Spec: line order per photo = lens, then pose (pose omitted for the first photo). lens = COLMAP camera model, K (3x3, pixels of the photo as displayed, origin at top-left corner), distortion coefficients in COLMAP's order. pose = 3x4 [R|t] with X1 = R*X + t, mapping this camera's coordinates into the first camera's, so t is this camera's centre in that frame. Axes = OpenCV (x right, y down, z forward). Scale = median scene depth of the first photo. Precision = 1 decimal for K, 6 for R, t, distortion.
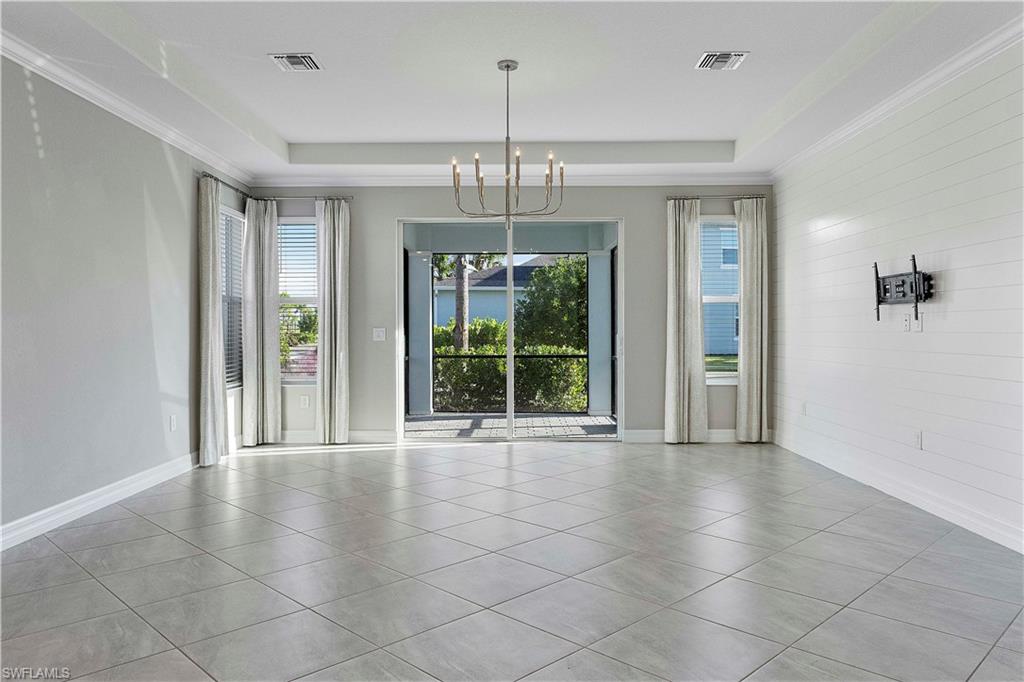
lens RADIAL K [[720.0, 0, 512.0], [0, 720.0, 341.0], [0, 0, 1]] dist [-0.007162, 0.001748]
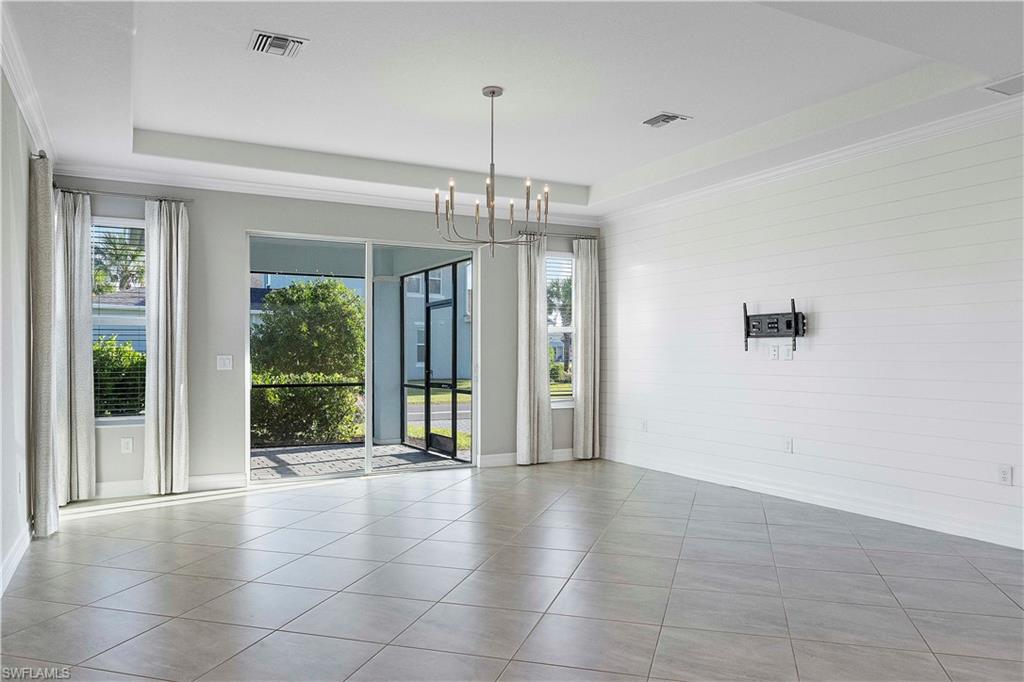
lens RADIAL K [[728.0, 0, 511.9], [0, 728.0, 361.7], [0, 0, 1]] dist [0.001322, 0.000768]
pose [[0.879437, -0.002399, 0.476008, -0.301791], [0.005990, 0.999964, -0.006026, -0.002910], [-0.475977, 0.008151, 0.879420, 0.068449]]
